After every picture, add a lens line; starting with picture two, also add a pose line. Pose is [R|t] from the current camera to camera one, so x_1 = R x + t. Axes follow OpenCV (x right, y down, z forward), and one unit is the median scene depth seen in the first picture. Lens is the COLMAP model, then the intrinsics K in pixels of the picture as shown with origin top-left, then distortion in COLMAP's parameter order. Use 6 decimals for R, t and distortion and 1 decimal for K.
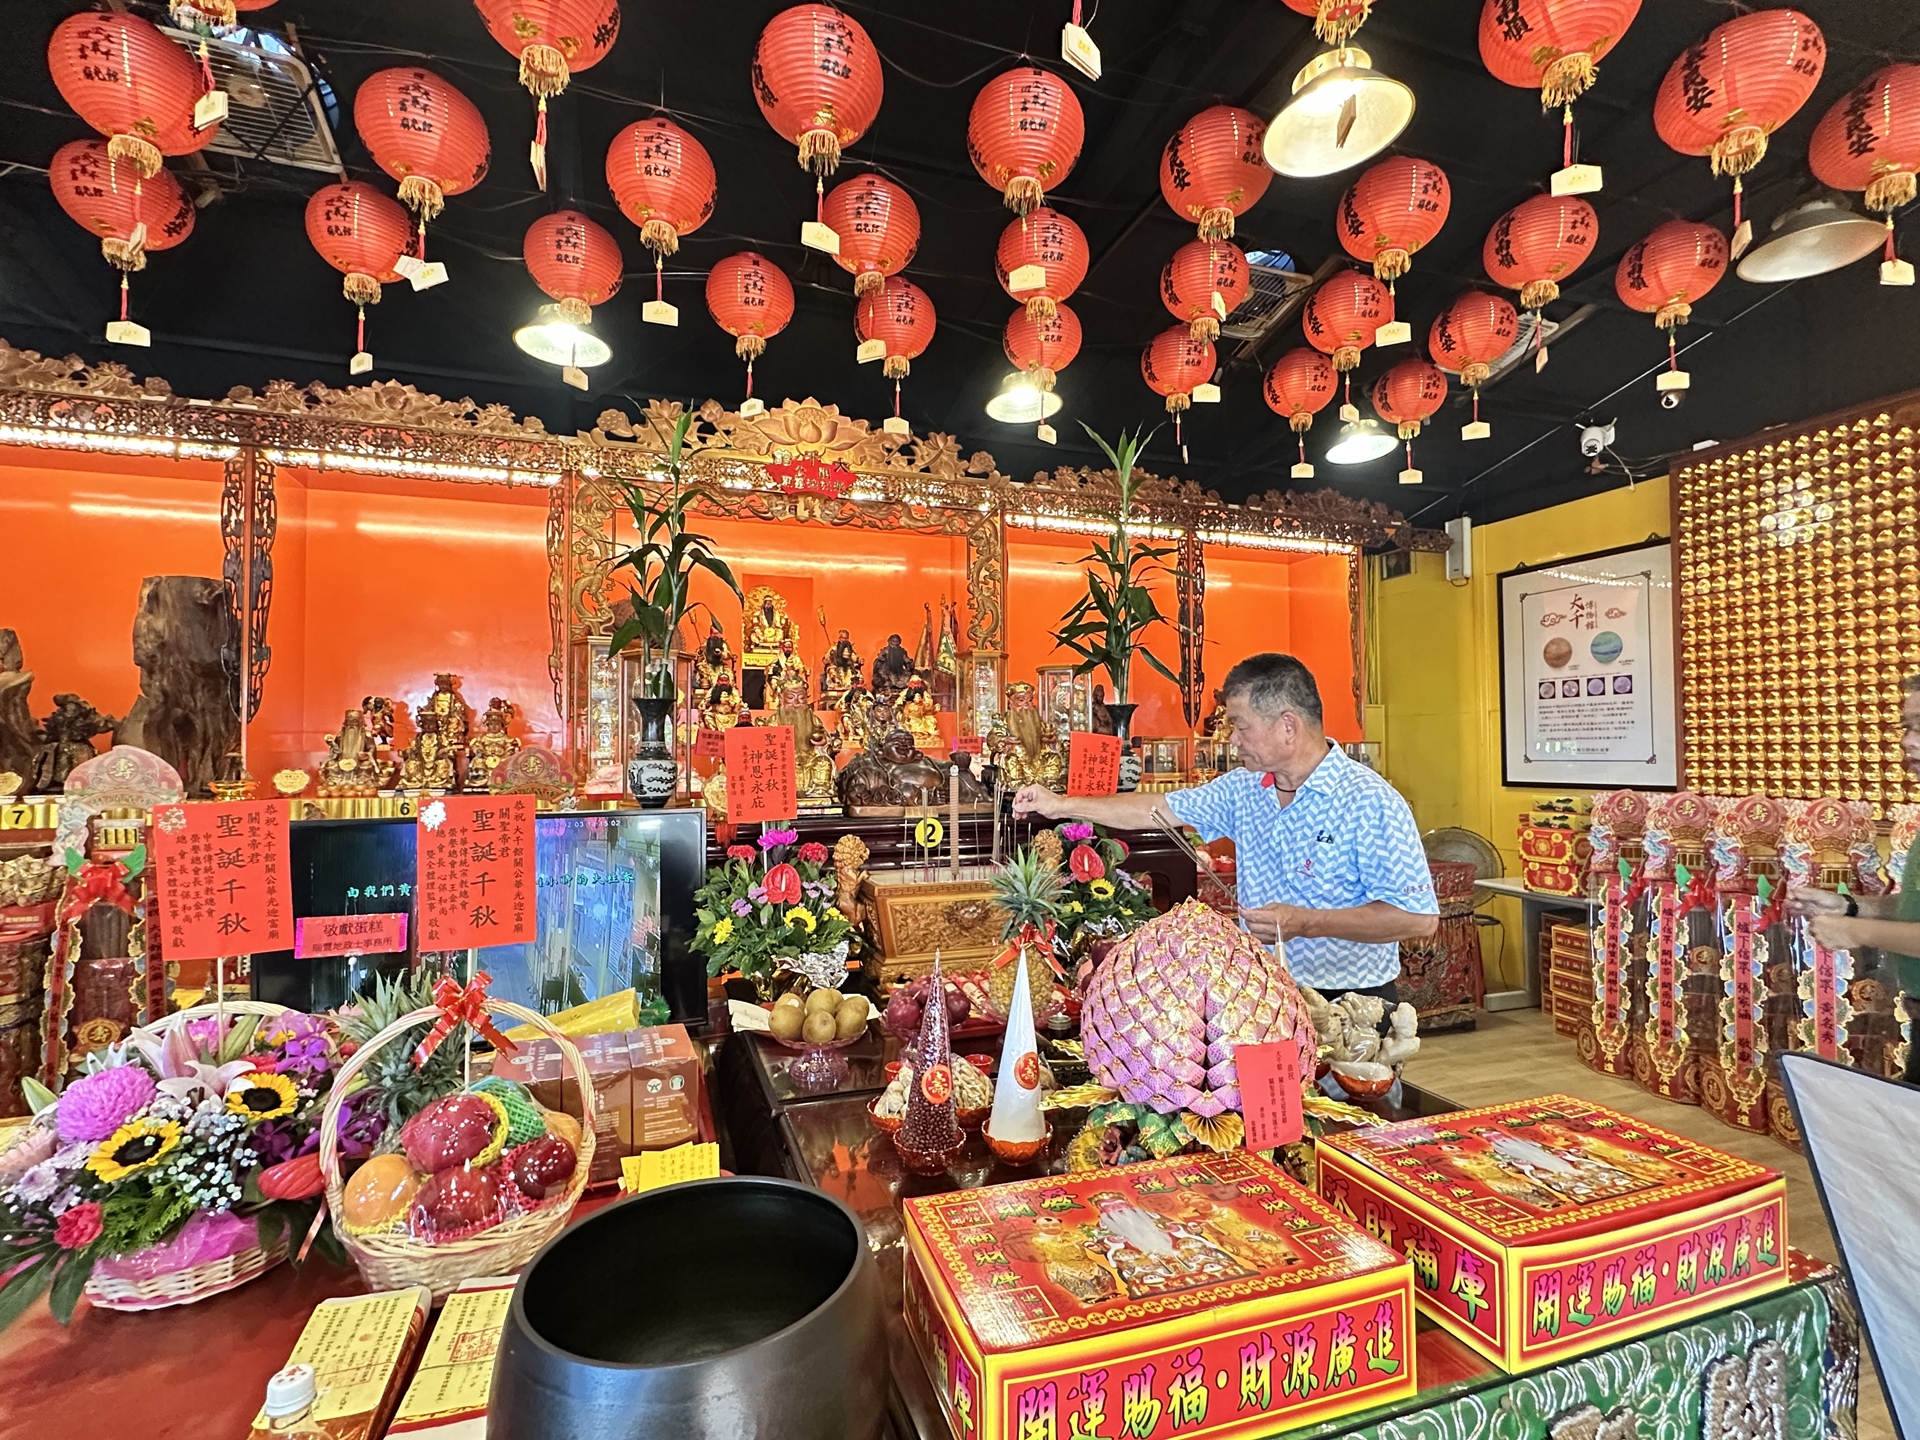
lens RADIAL K [[905.5, 0, 956.5], [0, 905.5, 725.3], [0, 0, 1]] dist [0.000987, -0.000302]
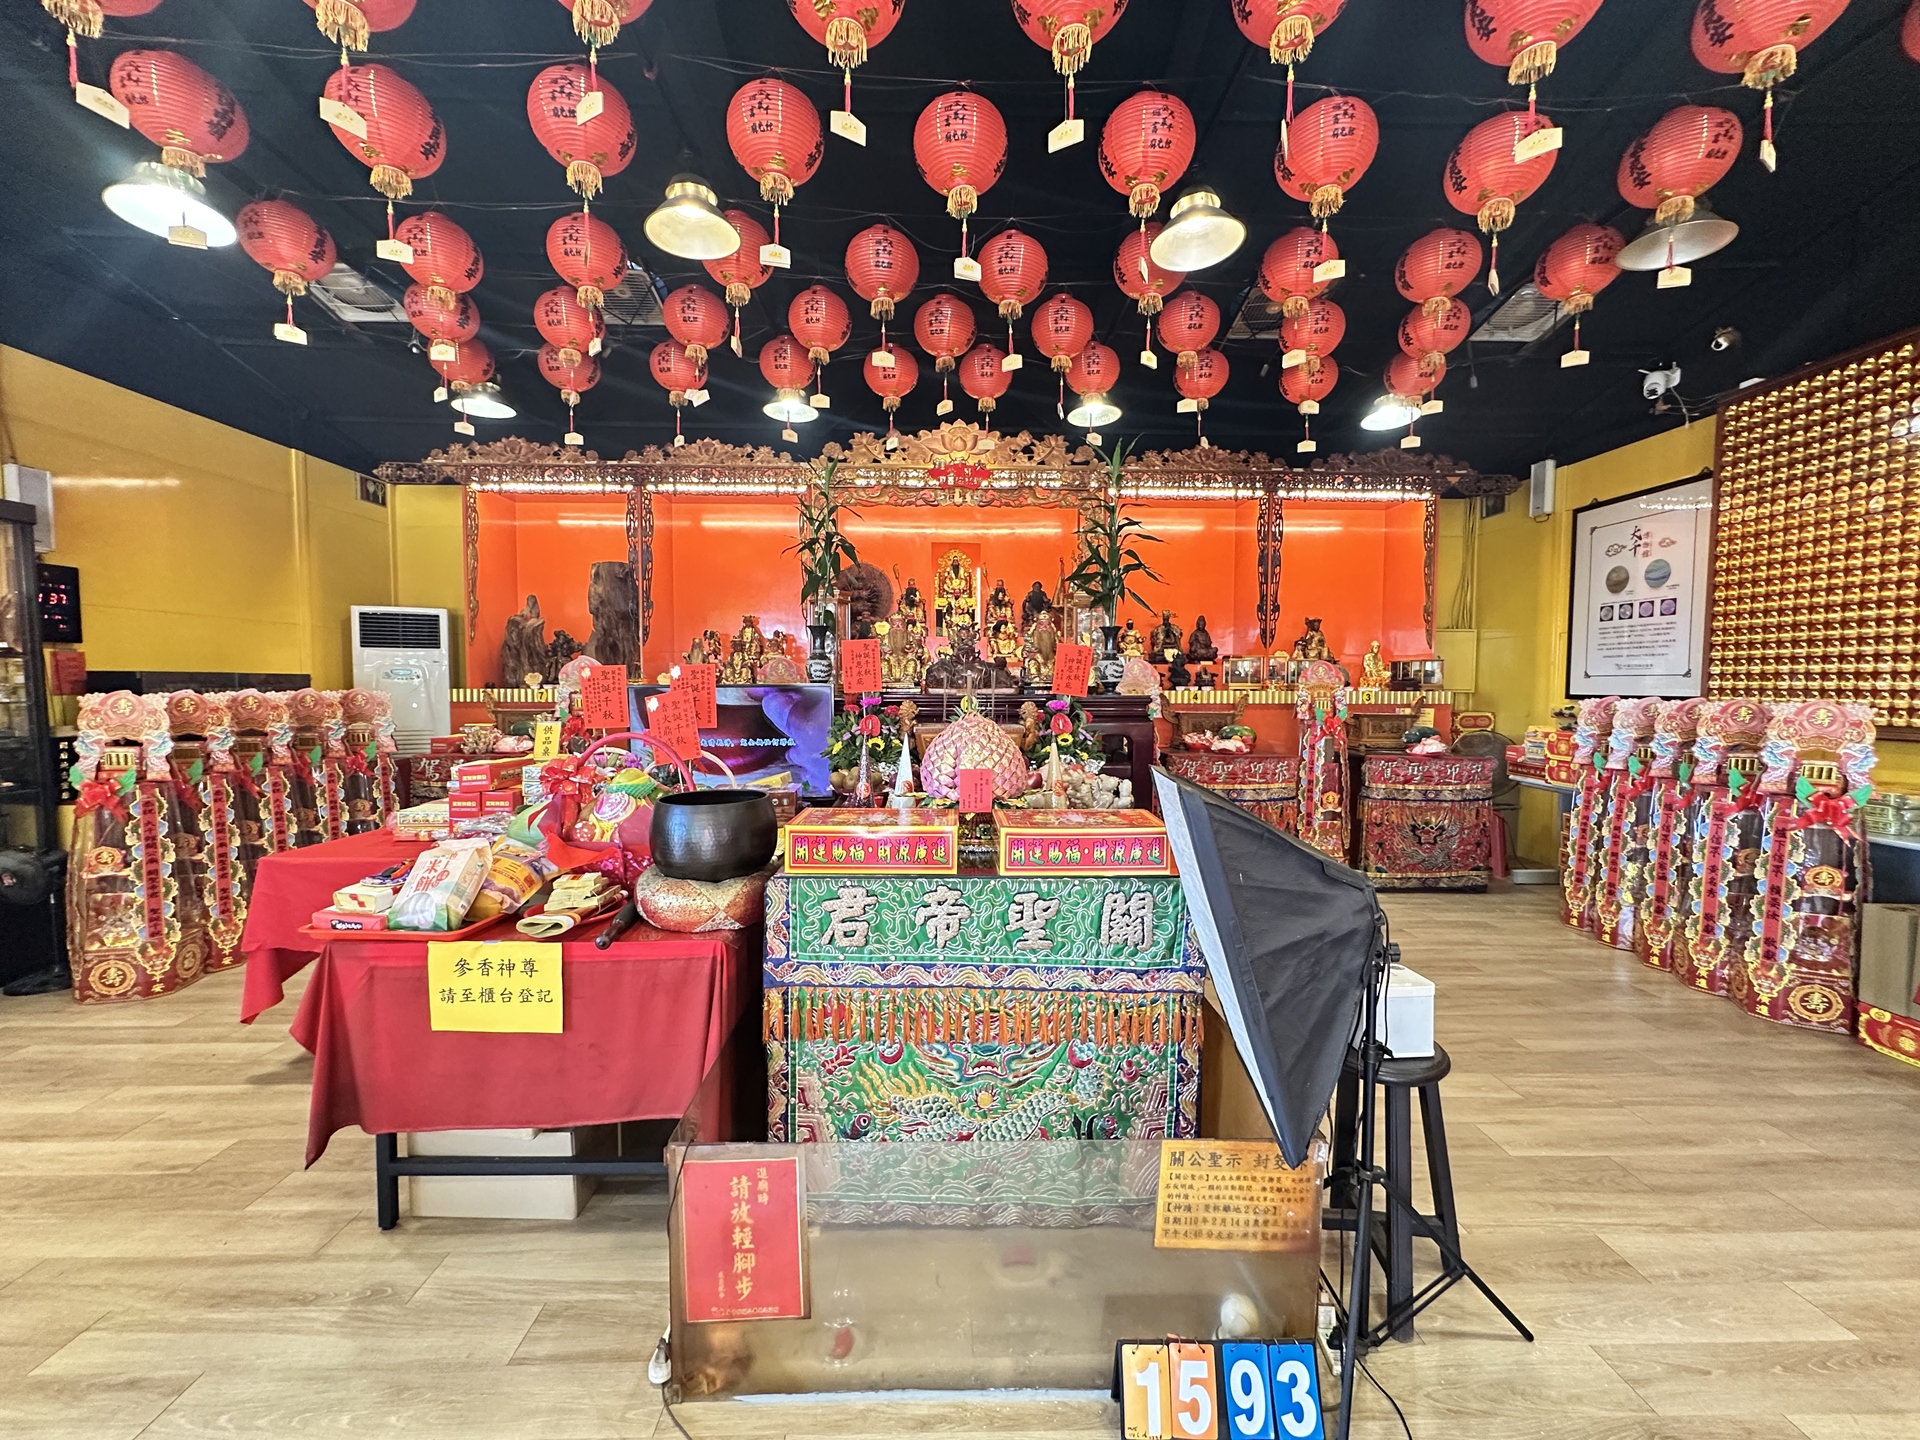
lens RADIAL K [[772.5, 0, 961.7], [0, 772.5, 717.7], [0, 0, 1]] dist [0.002338, 0.000246]
pose [[0.953114, 0.022549, -0.301770, 0.232681], [0.000881, 0.997009, 0.077281, 0.020077], [0.302610, -0.073924, 0.950243, -0.217822]]
